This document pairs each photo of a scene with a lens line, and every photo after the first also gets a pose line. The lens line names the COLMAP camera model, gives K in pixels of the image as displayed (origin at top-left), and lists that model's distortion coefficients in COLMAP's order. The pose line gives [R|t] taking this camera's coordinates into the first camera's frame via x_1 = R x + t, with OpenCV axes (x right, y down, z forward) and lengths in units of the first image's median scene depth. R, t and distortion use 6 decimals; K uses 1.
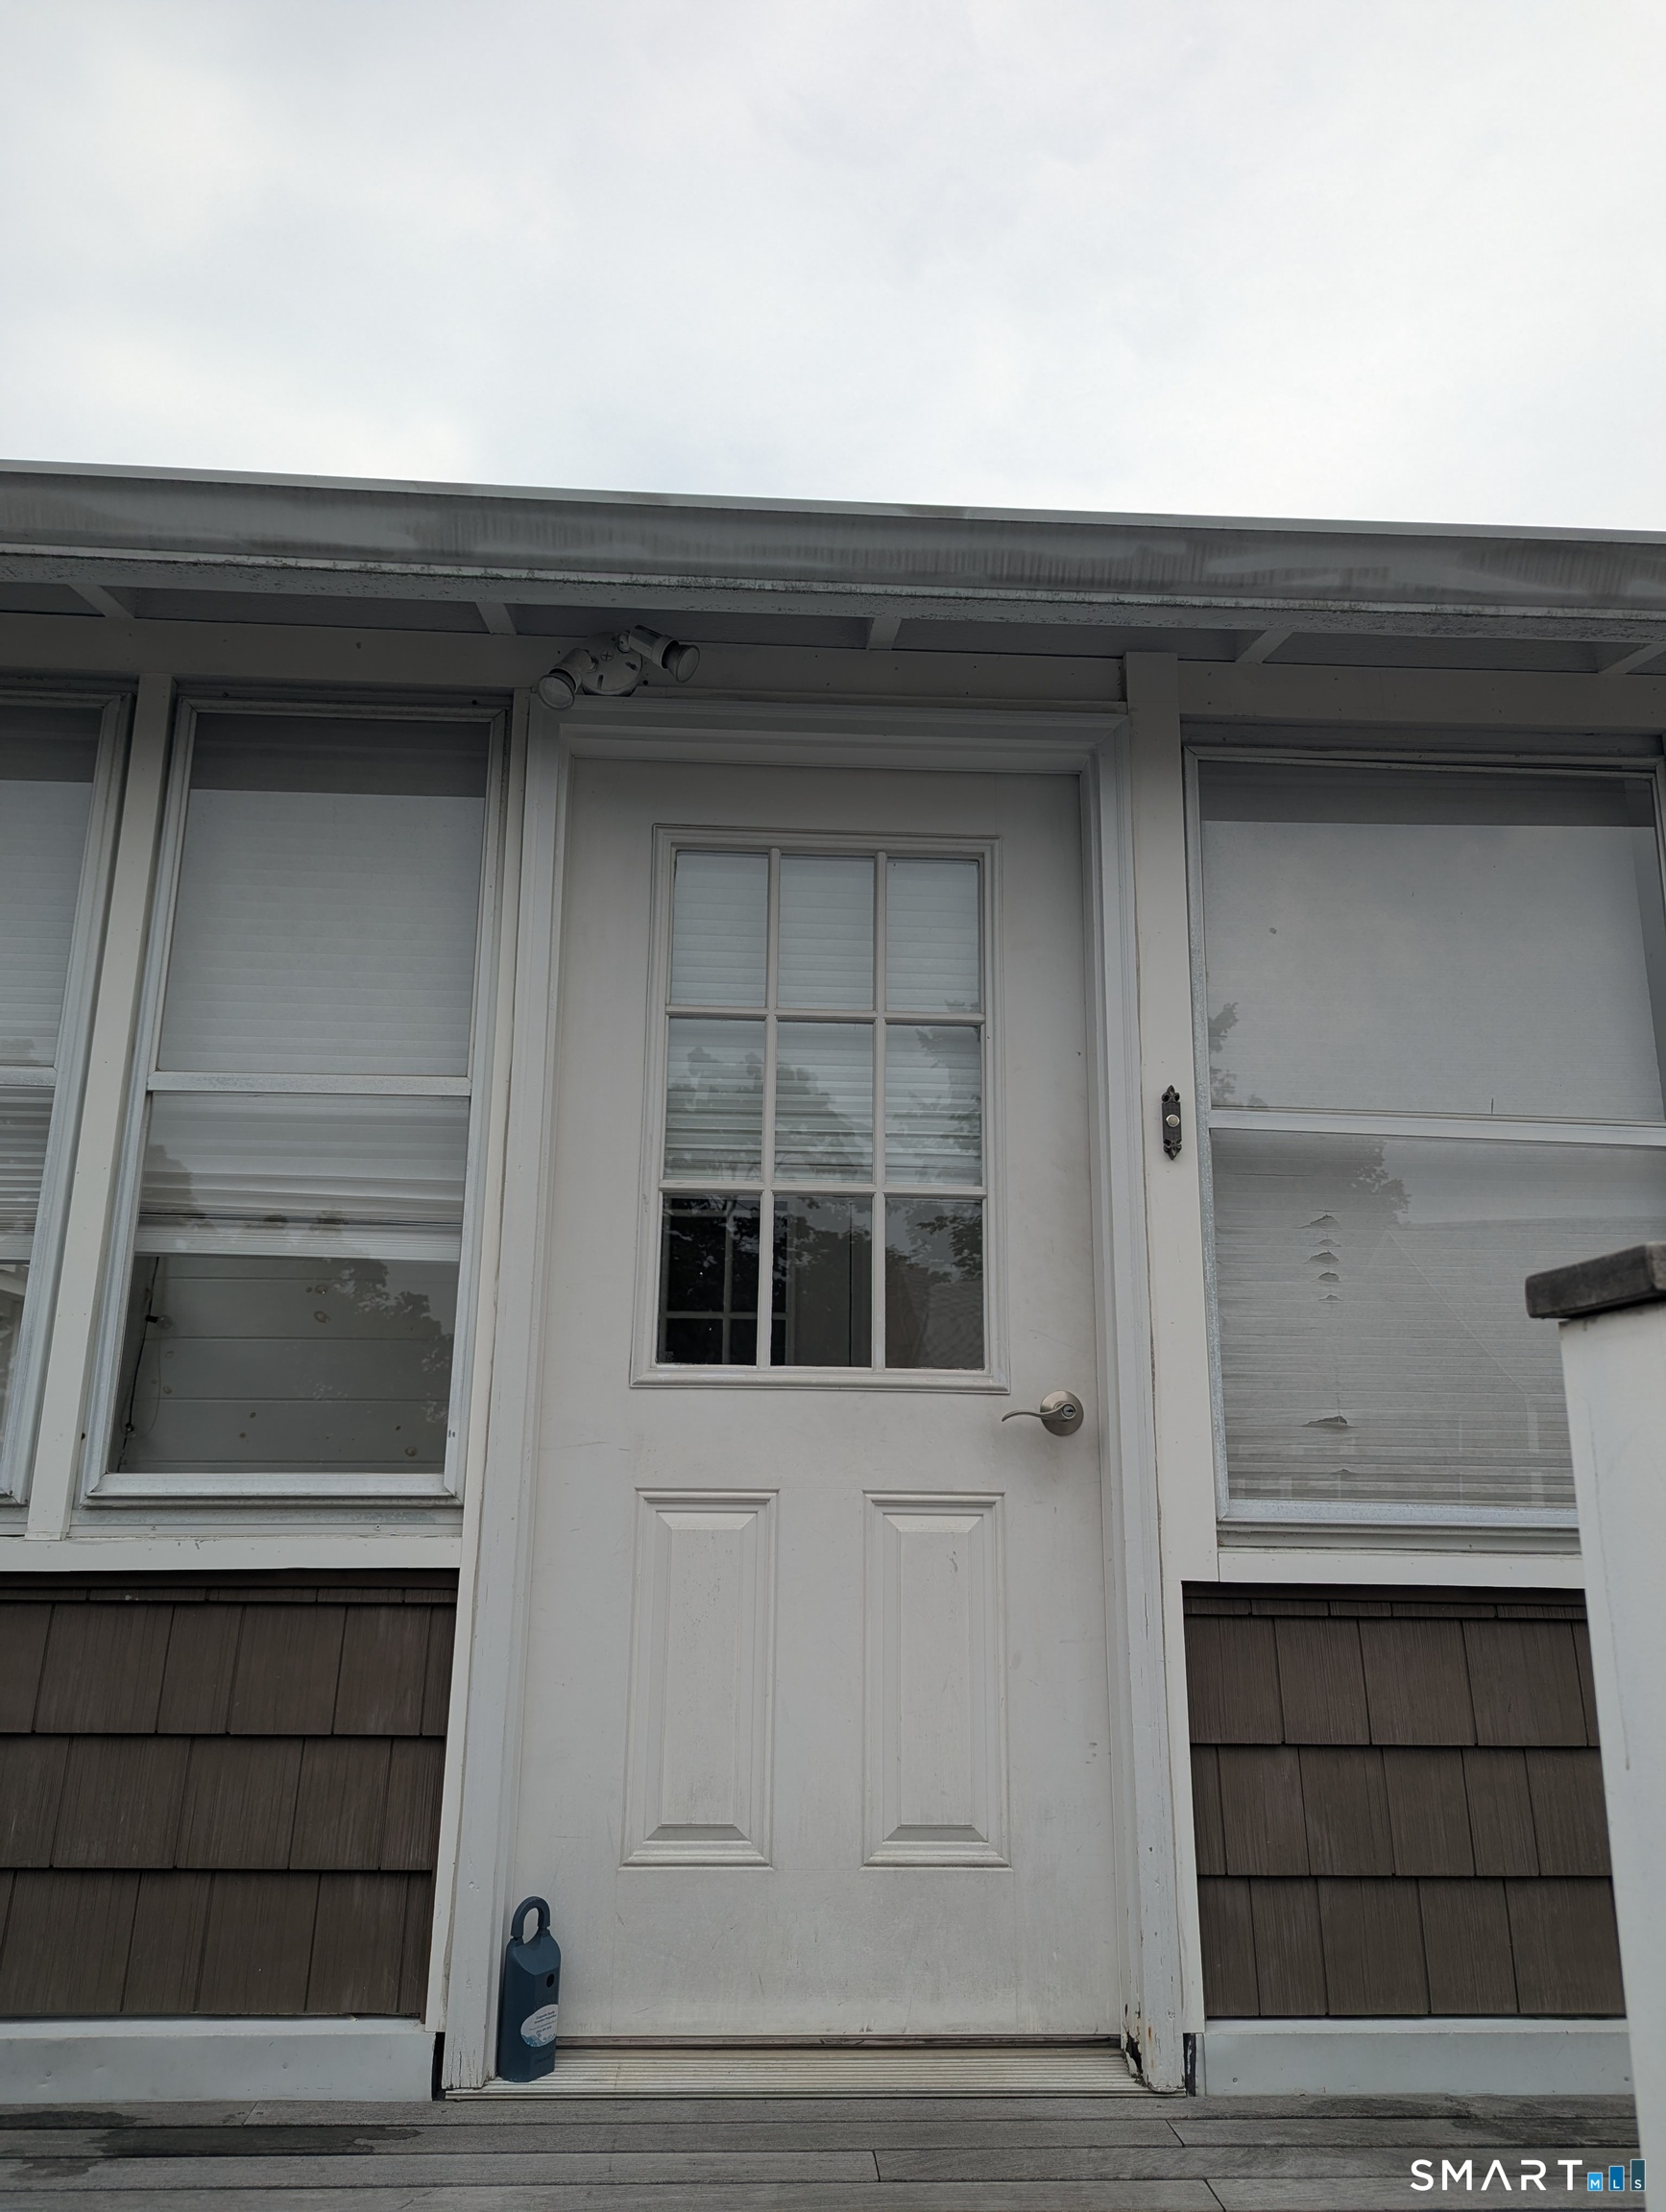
lens RADIAL K [[1556.8, 0, 820.3], [0, 1556.8, 1098.8], [0, 0, 1]] dist [0.058000, -0.052515]
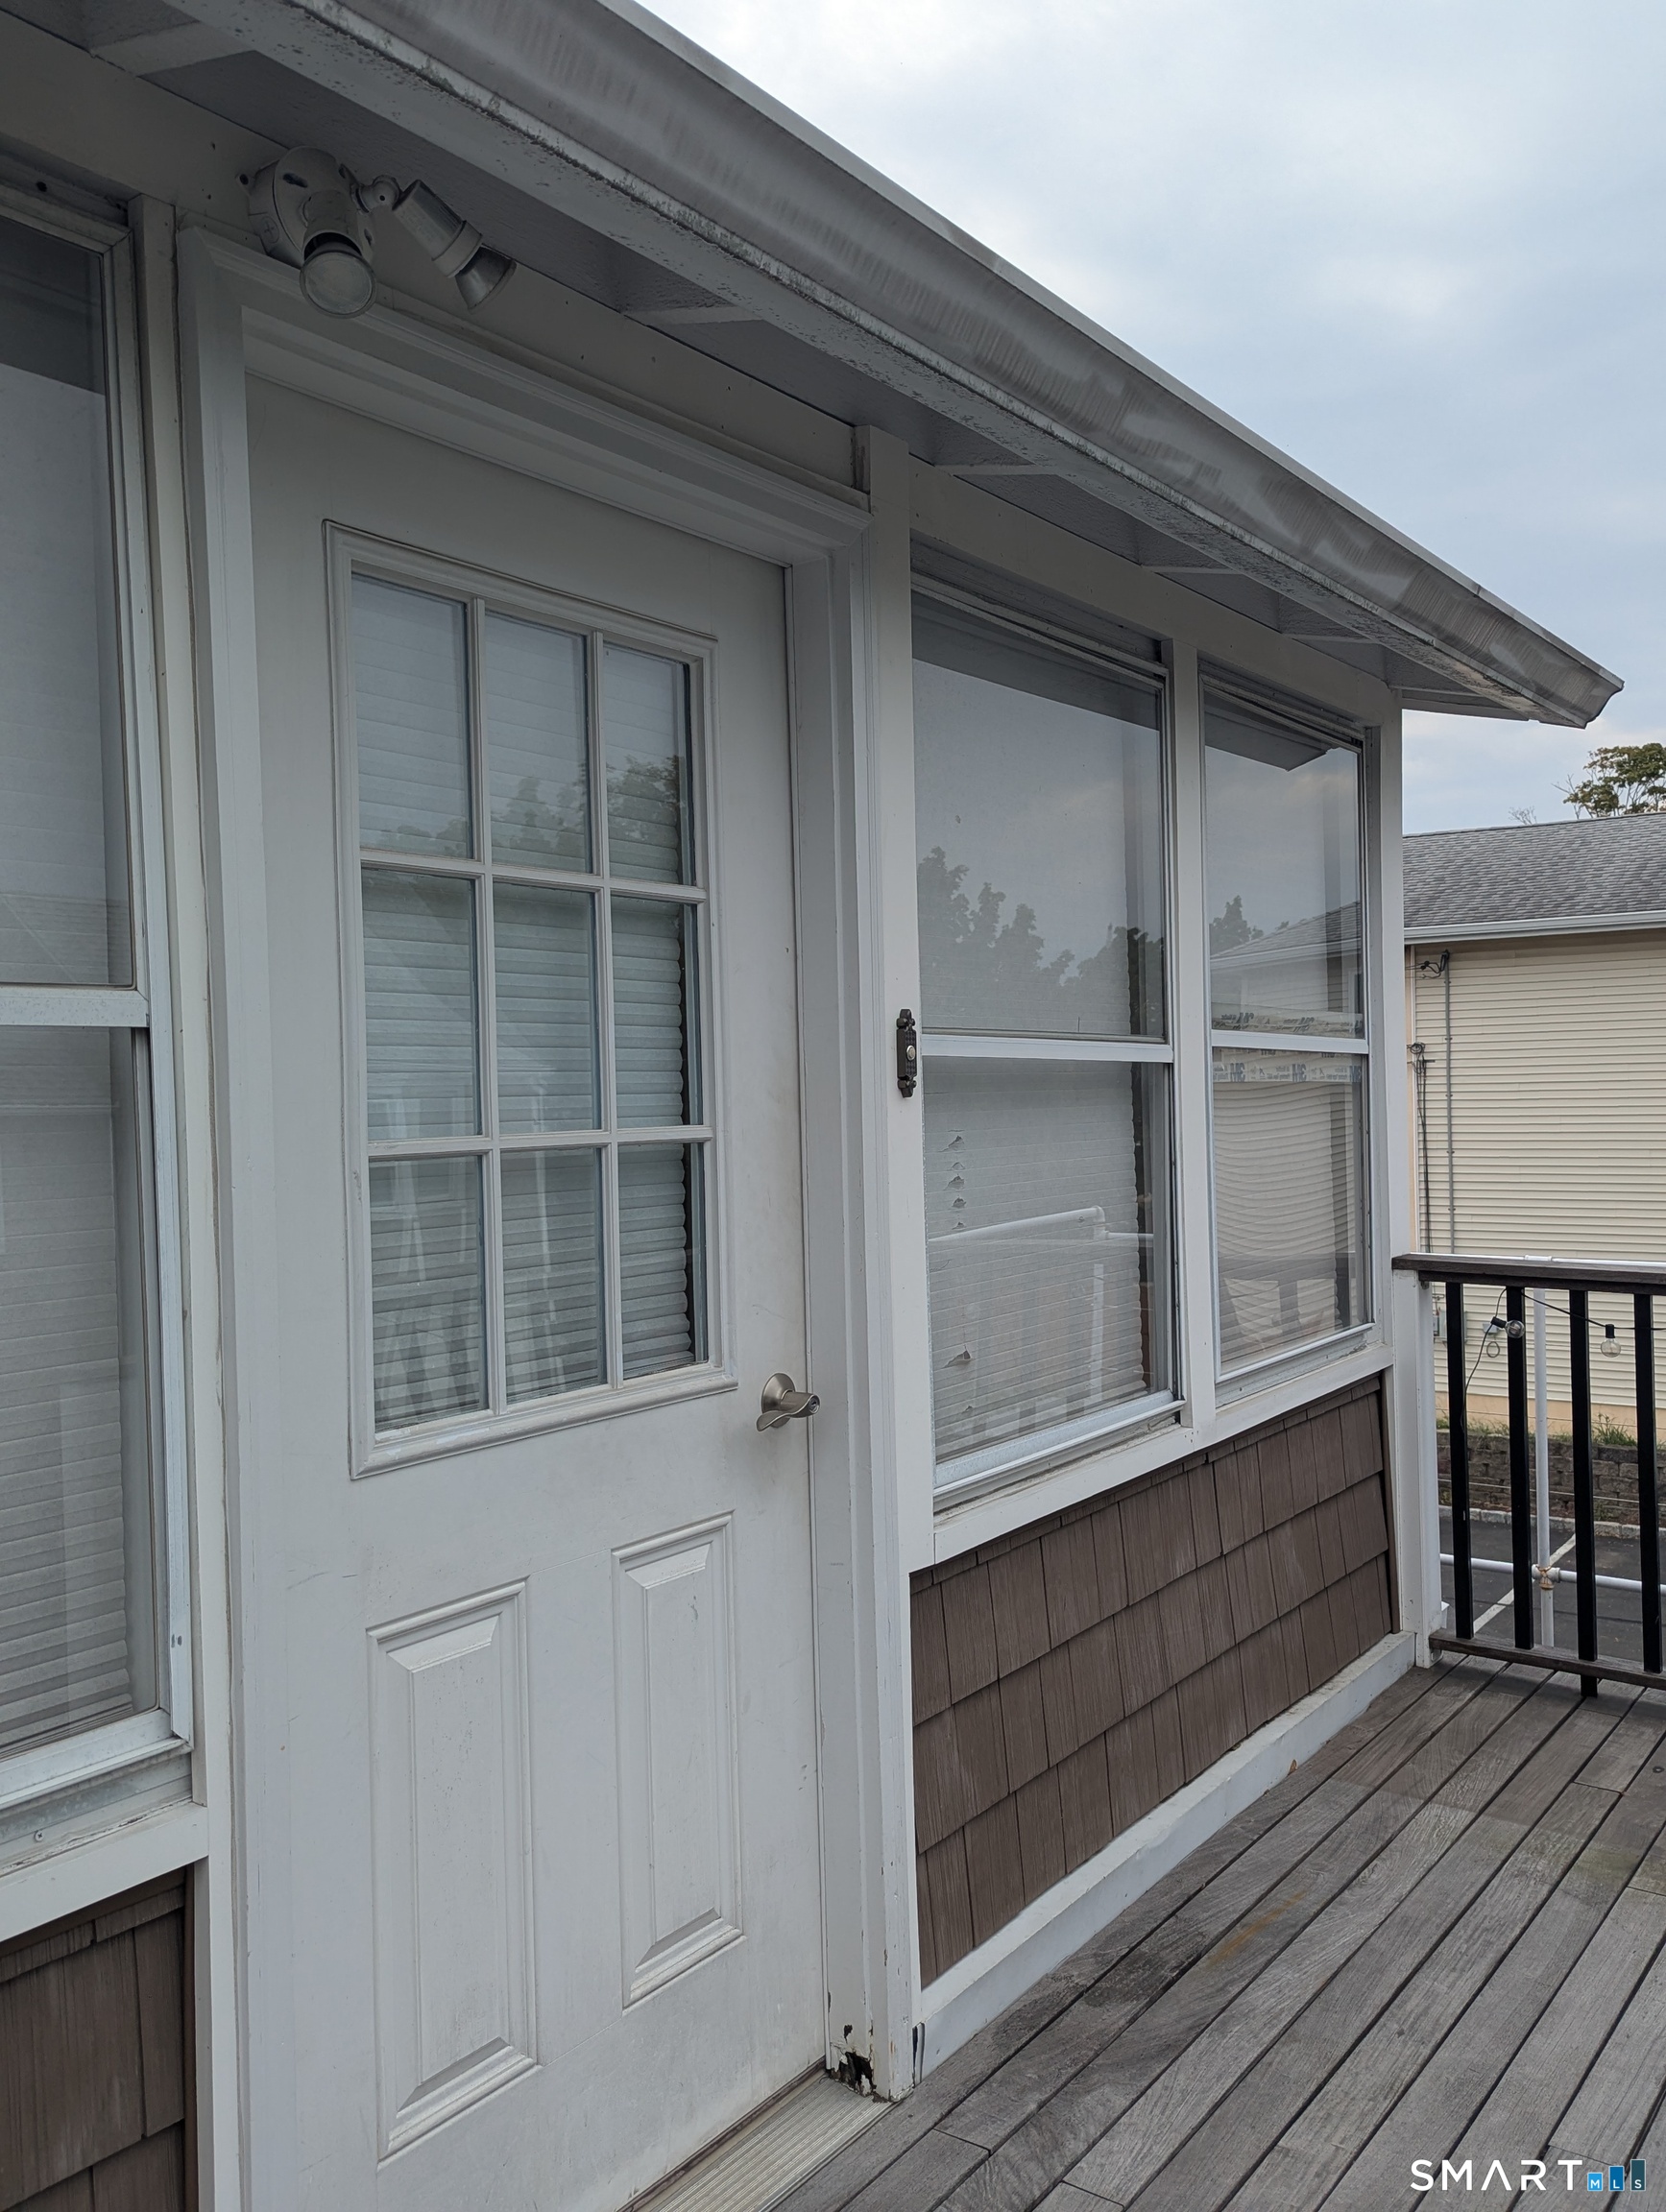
lens RADIAL K [[1794.6, 0, 836.9], [0, 1794.6, 1072.9], [0, 0, 1]] dist [0.041651, -0.008320]
pose [[0.627919, -0.023473, 0.777925, -0.590307], [-0.162789, 0.973474, 0.160772, -0.132303], [-0.761064, -0.227589, 0.607442, 0.459487]]
